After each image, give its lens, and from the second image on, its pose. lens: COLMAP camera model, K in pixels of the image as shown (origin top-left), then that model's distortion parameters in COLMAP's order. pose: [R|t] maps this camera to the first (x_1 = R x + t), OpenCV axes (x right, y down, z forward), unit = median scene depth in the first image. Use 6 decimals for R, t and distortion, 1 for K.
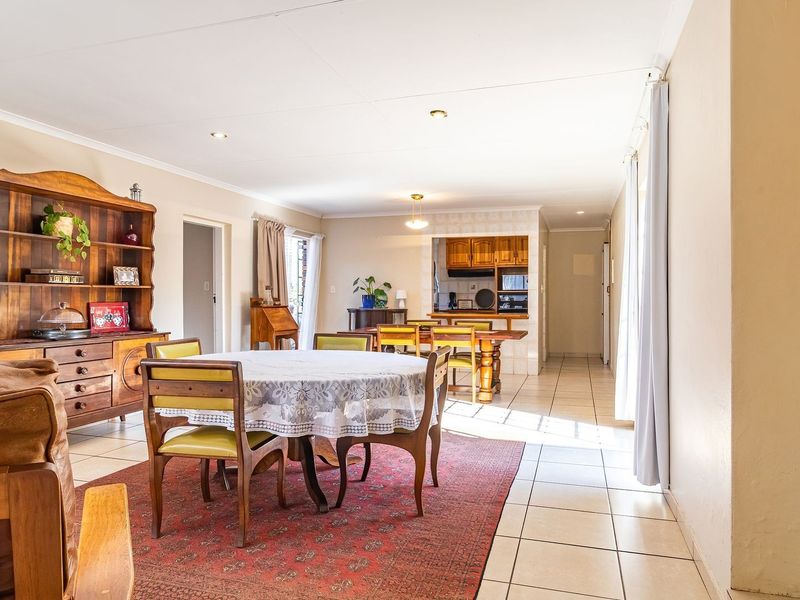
lens RADIAL K [[553.2, 0, 400.0], [0, 553.2, 300.0], [0, 0, 1]] dist [0.004922, 0.001732]
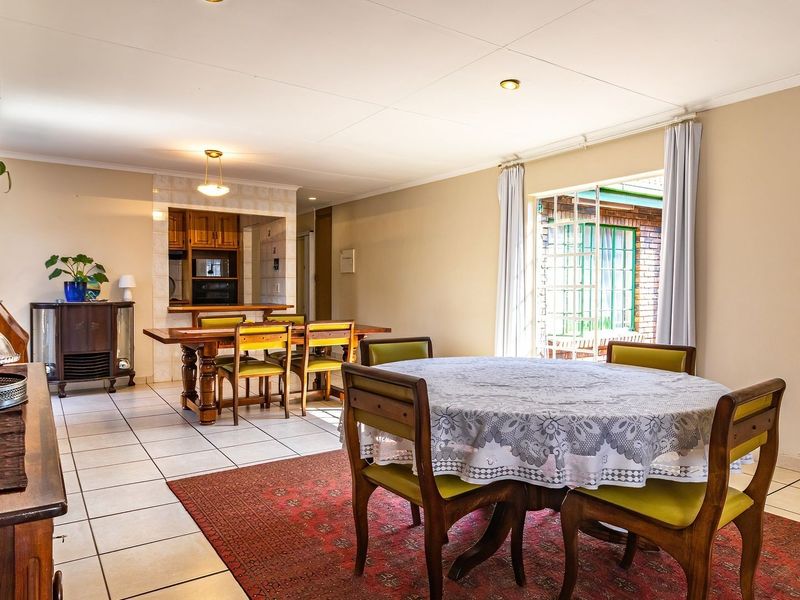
lens RADIAL K [[567.6, 0, 400.0], [0, 567.6, 300.0], [0, 0, 1]] dist [0.056822, 0.000350]
pose [[0.642273, -0.016226, 0.766304, -0.352948], [-0.003698, 0.999699, 0.024268, -0.005580], [-0.766467, -0.018420, 0.642019, 0.254546]]
